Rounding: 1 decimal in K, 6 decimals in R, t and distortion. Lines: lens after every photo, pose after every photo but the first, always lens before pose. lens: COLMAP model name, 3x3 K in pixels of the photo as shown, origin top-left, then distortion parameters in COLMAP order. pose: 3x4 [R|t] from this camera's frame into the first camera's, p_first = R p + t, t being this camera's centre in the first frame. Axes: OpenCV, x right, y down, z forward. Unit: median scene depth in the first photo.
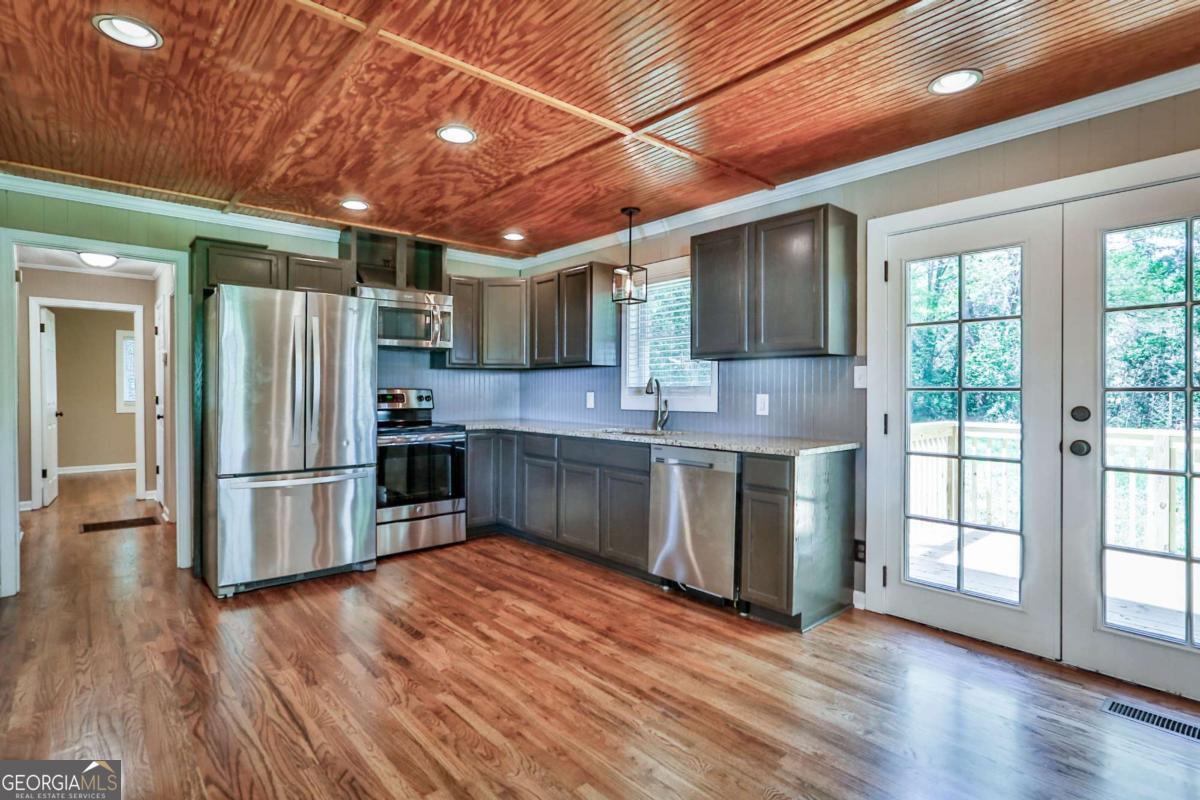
lens RADIAL K [[601.3, 0, 601.5], [0, 601.3, 395.4], [0, 0, 1]] dist [-0.004305, 0.000115]
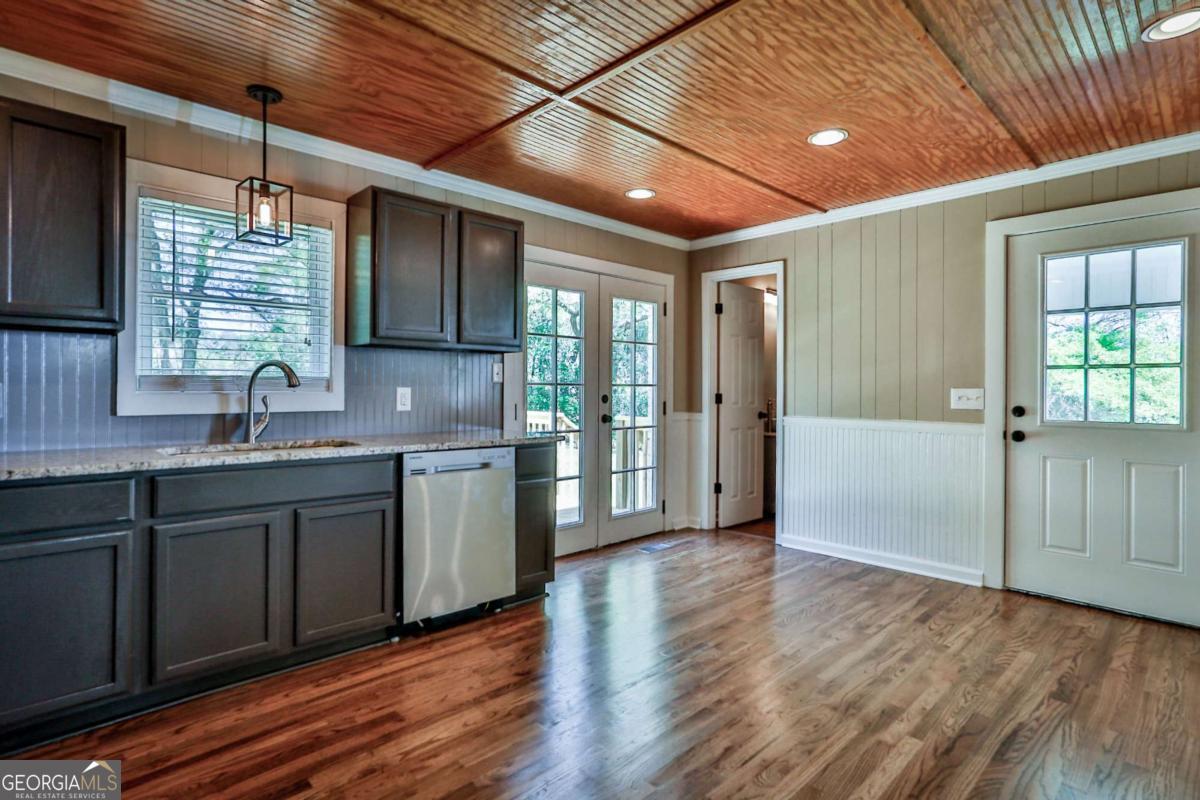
lens RADIAL K [[601.3, 0, 601.3], [0, 601.3, 392.4], [0, 0, 1]] dist [-0.004305, 0.000115]
pose [[-0.046451, -0.005148, 0.998907, -0.695718], [0.001785, 0.999985, 0.005237, 0.000782], [-0.998919, 0.002026, -0.046442, 0.801570]]
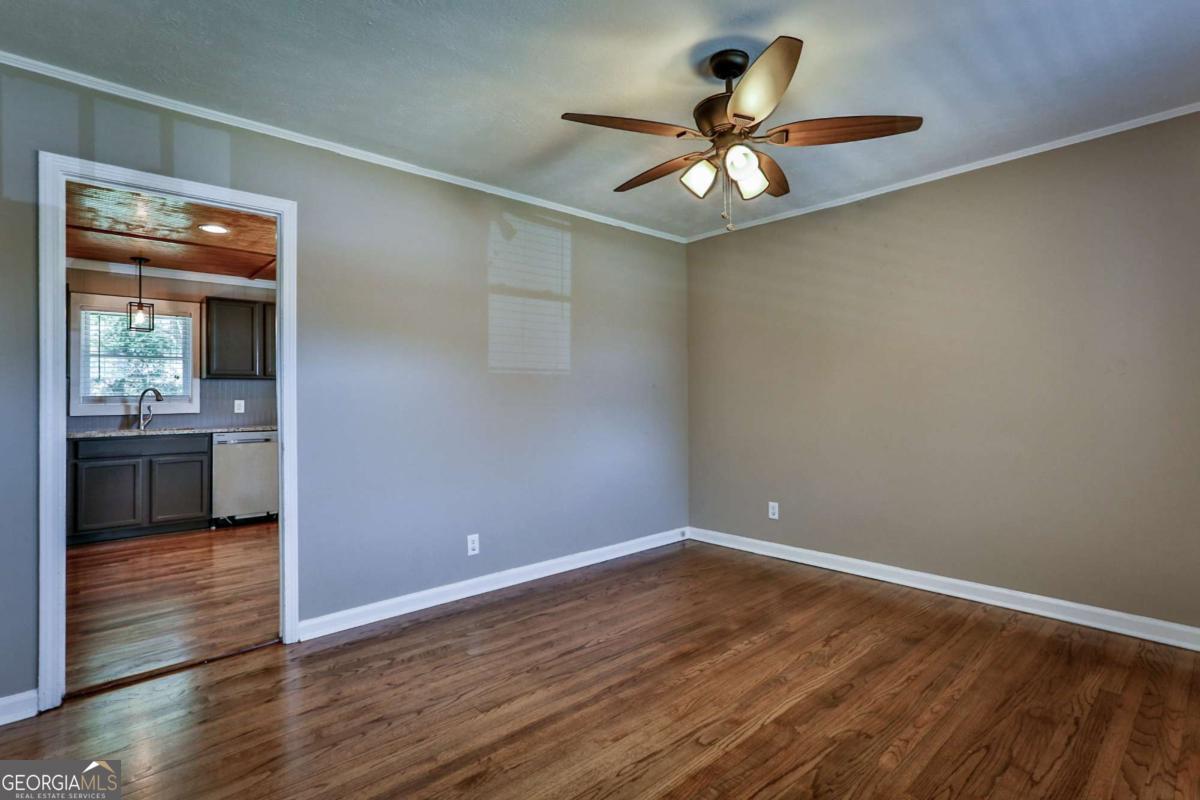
lens RADIAL K [[601.3, 0, 601.1], [0, 601.3, 388.6], [0, 0, 1]] dist [-0.004305, 0.000115]
pose [[-0.023017, 0.015283, 0.999618, -1.493136], [0.014168, 0.999788, -0.014959, 0.004608], [-0.999635, 0.013818, -0.023228, 0.050413]]
